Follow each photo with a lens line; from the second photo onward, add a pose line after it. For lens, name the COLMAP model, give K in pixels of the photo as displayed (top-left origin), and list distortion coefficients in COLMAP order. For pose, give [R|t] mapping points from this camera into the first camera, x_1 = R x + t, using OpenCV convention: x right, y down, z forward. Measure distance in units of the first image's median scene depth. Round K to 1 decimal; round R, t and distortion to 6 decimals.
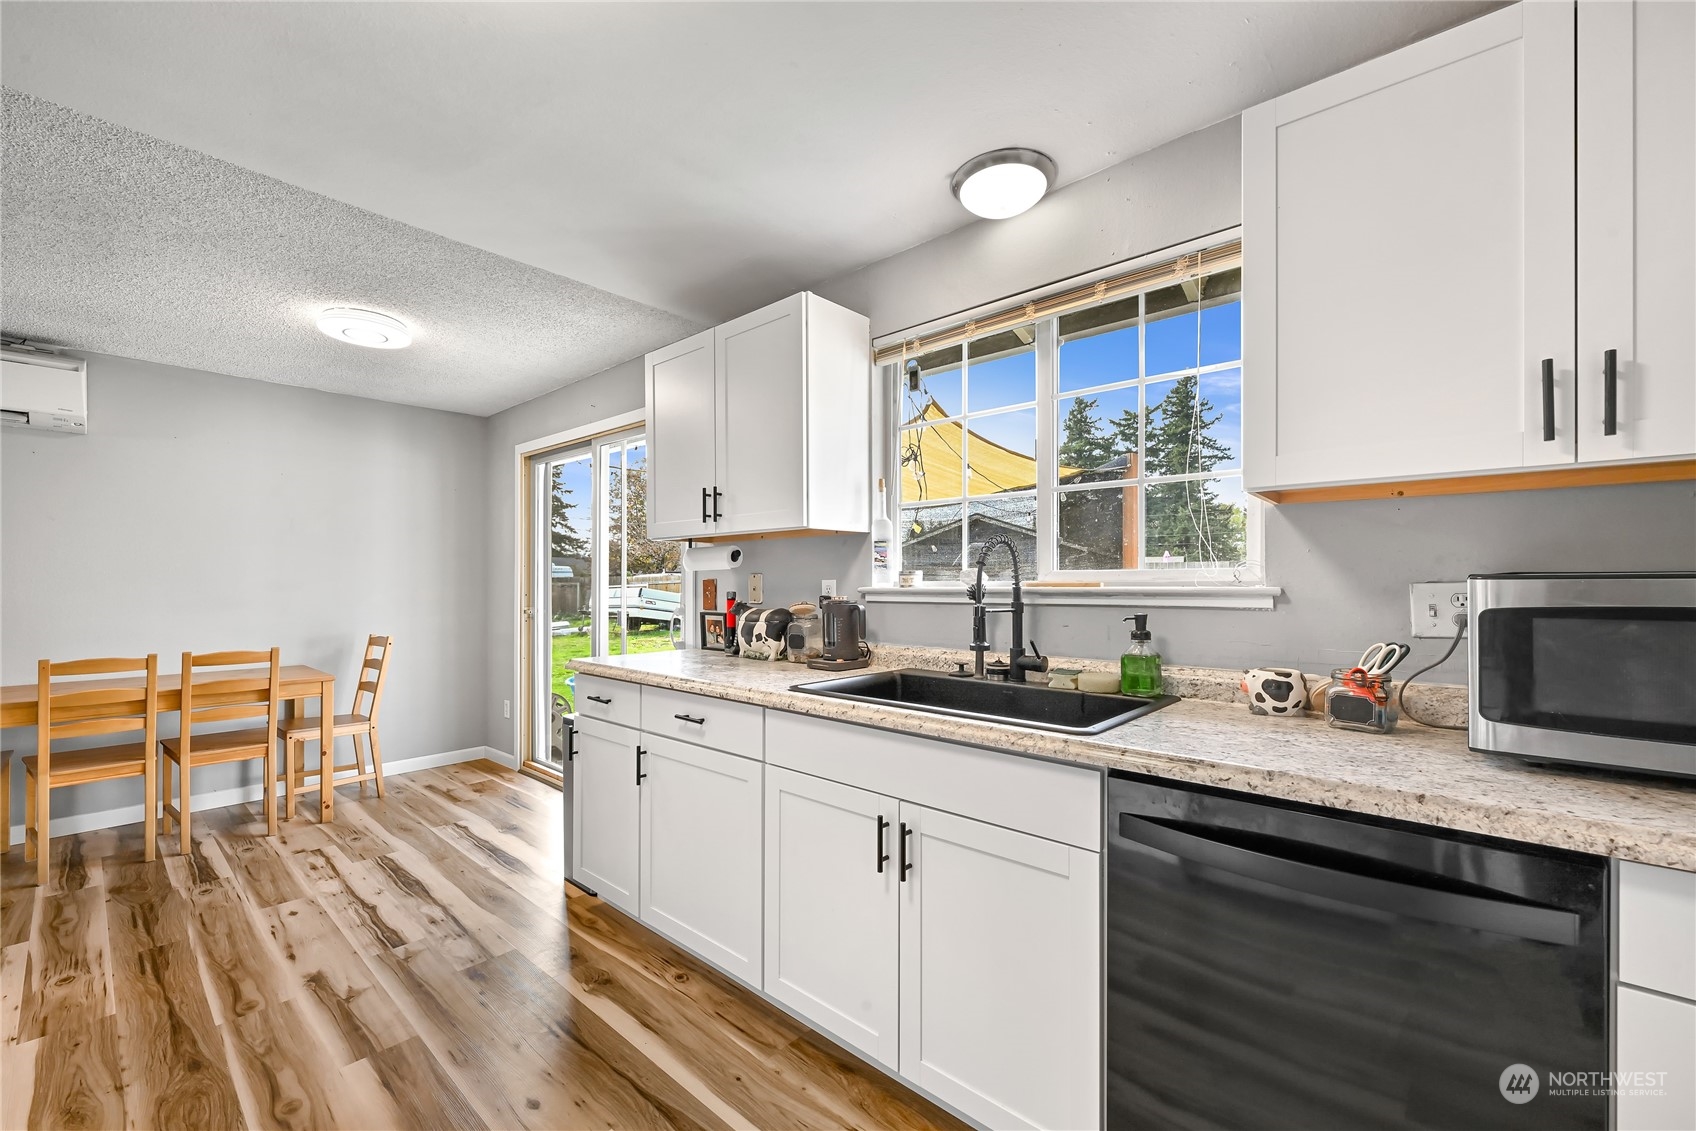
lens RADIAL K [[680.0, 0, 862.3], [0, 680.0, 579.4], [0, 0, 1]] dist [0.000114, -0.000702]
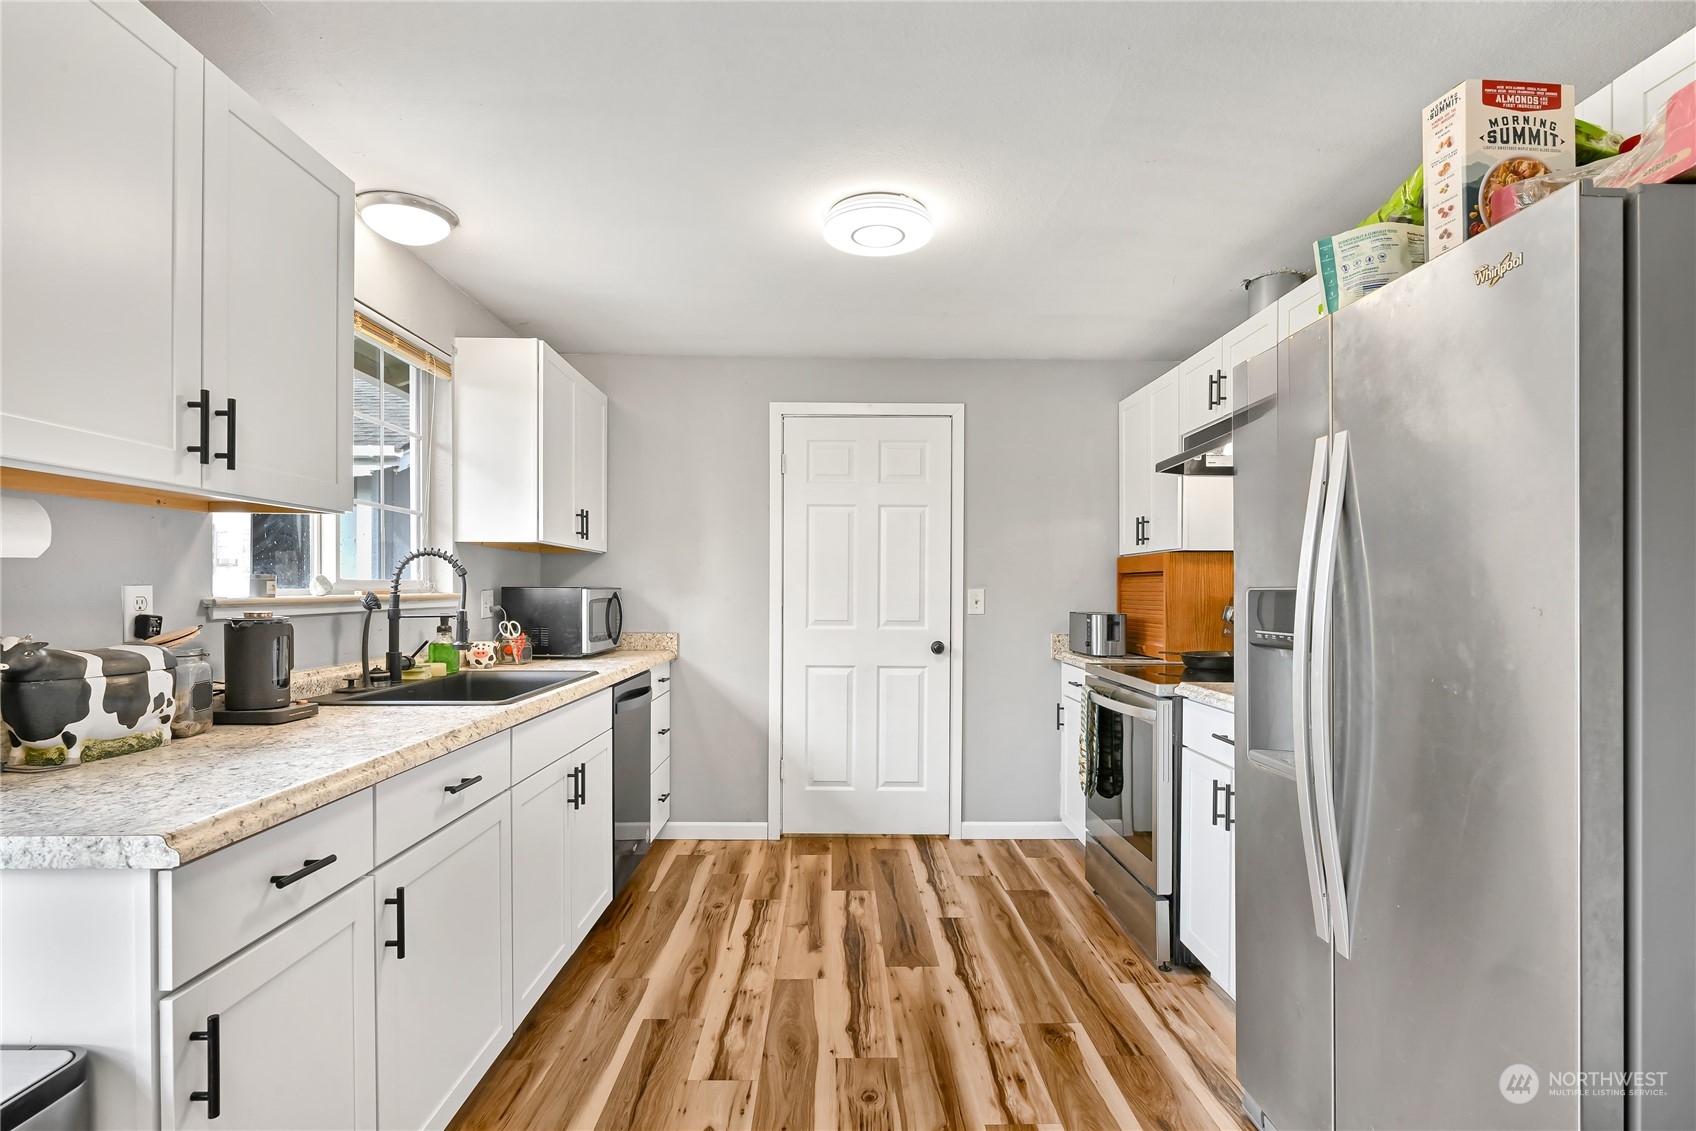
lens RADIAL K [[836.3, 0, 845.8], [0, 836.3, 579.1], [0, 0, 1]] dist [-0.000070, -0.000333]
pose [[-0.662316, 0.006192, 0.749199, -0.795540], [-0.007244, 0.999866, -0.014668, 0.000980], [-0.749190, -0.015142, -0.662182, 0.871633]]
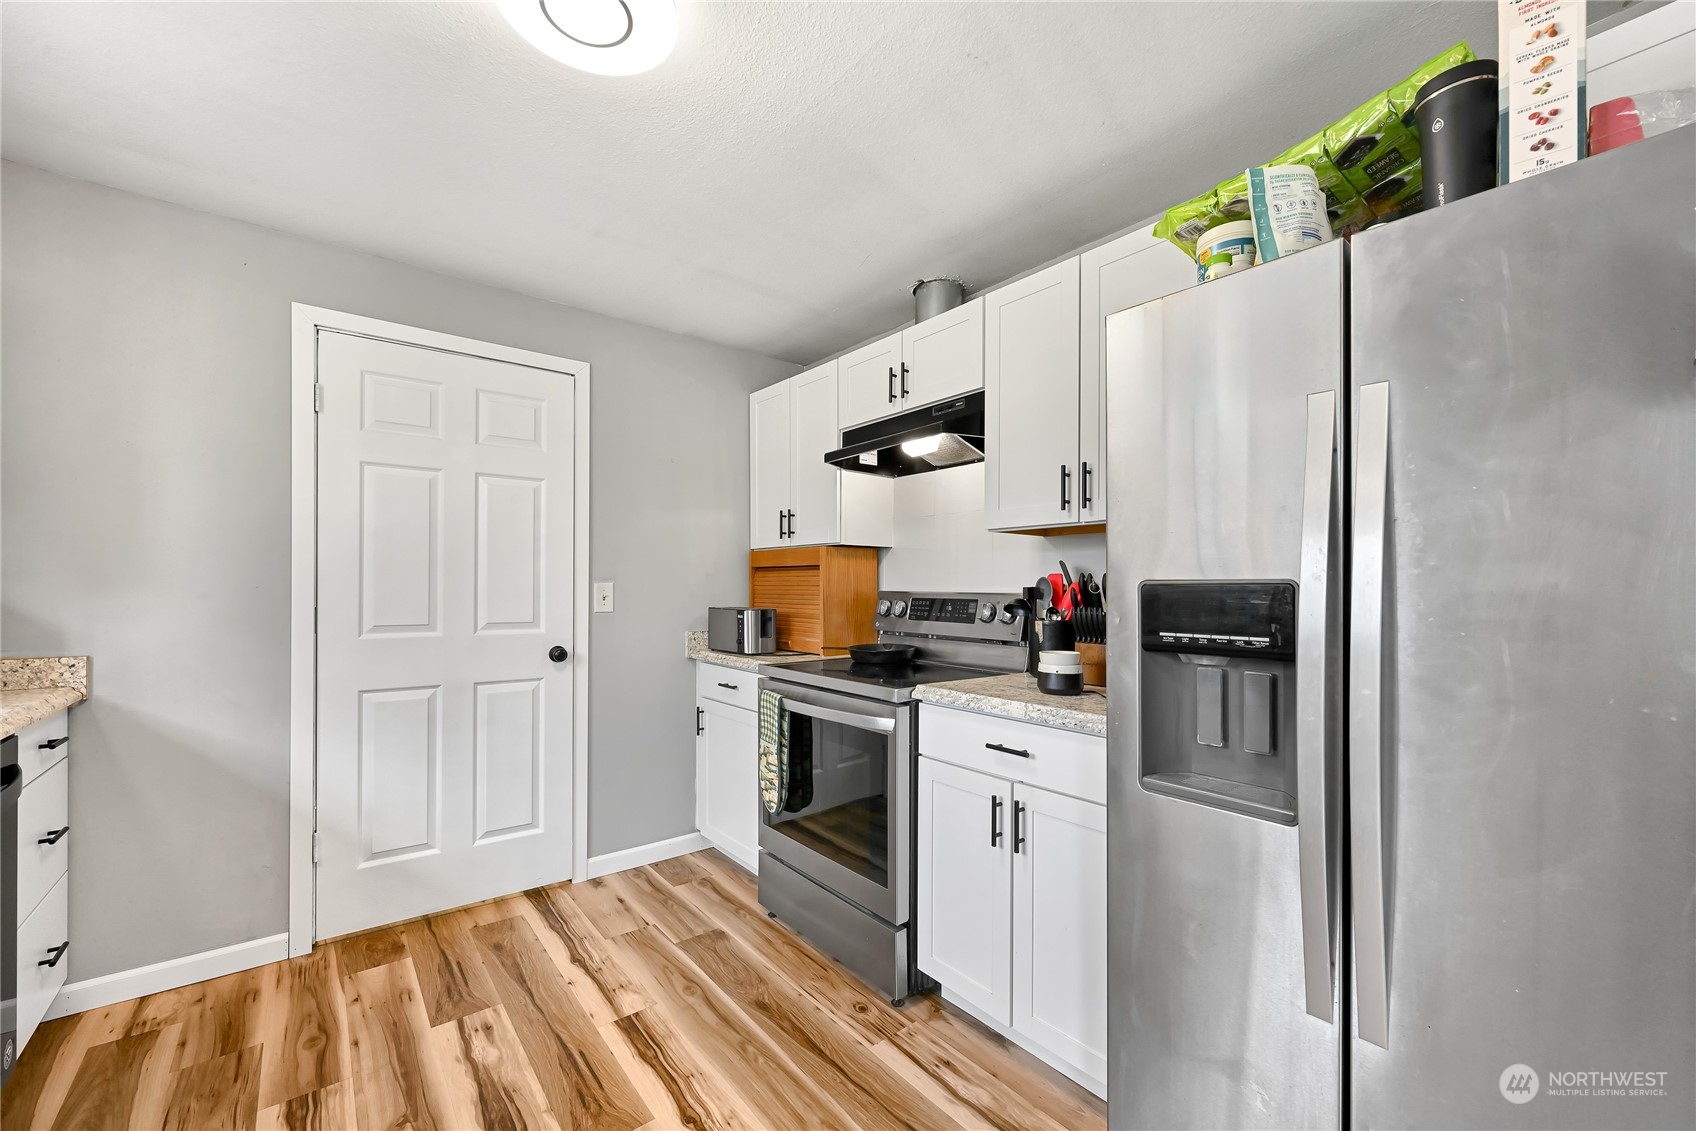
lens RADIAL K [[680.0, 0, 855.6], [0, 680.0, 583.3], [0, 0, 1]] dist [0.000114, -0.000702]
pose [[-0.983248, -0.004996, 0.182203, -0.422616], [-0.006687, 0.999940, -0.008668, 0.002333], [-0.182148, -0.009741, -0.983223, 0.673208]]
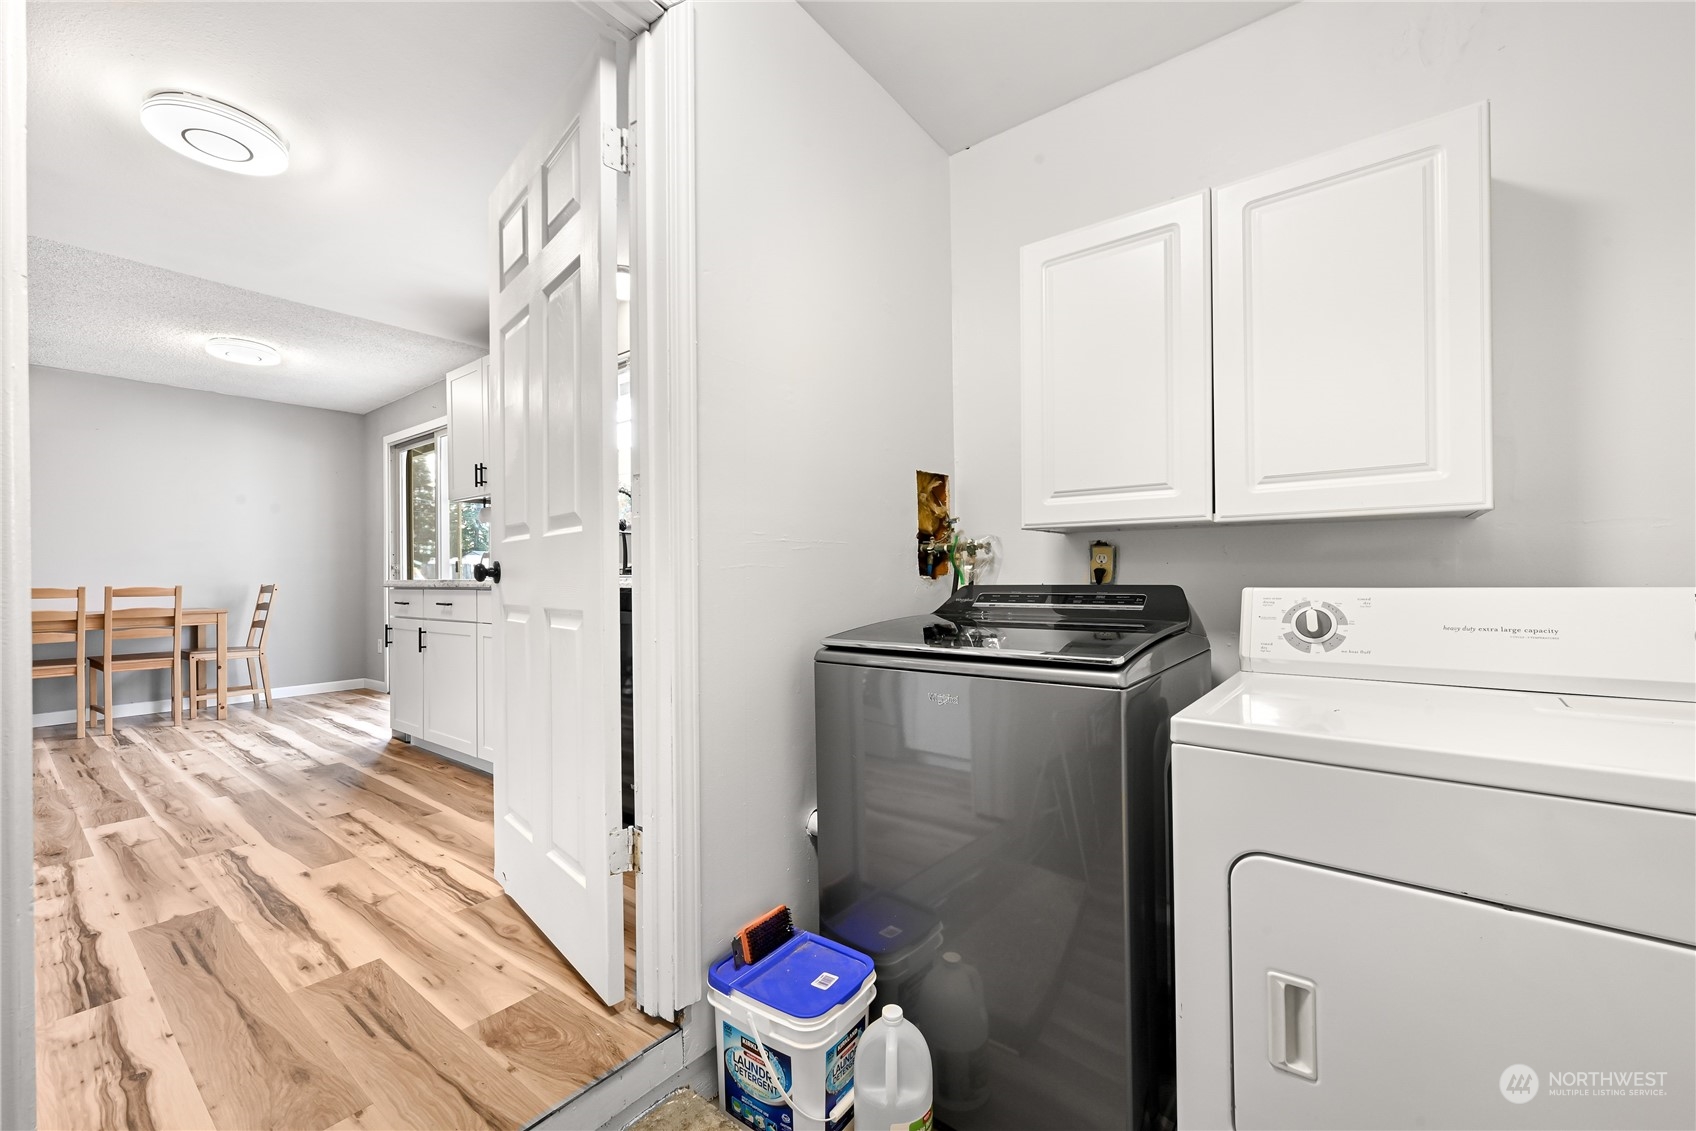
lens RADIAL K [[680.0, 0, 874.3], [0, 680.0, 574.2], [0, 0, 1]] dist [0.000114, -0.000702]
pose [[0.997689, -0.010000, 0.067211, 0.443224], [0.010101, 0.999948, -0.001154, 0.097935], [-0.067196, 0.001831, 0.997738, -0.458603]]
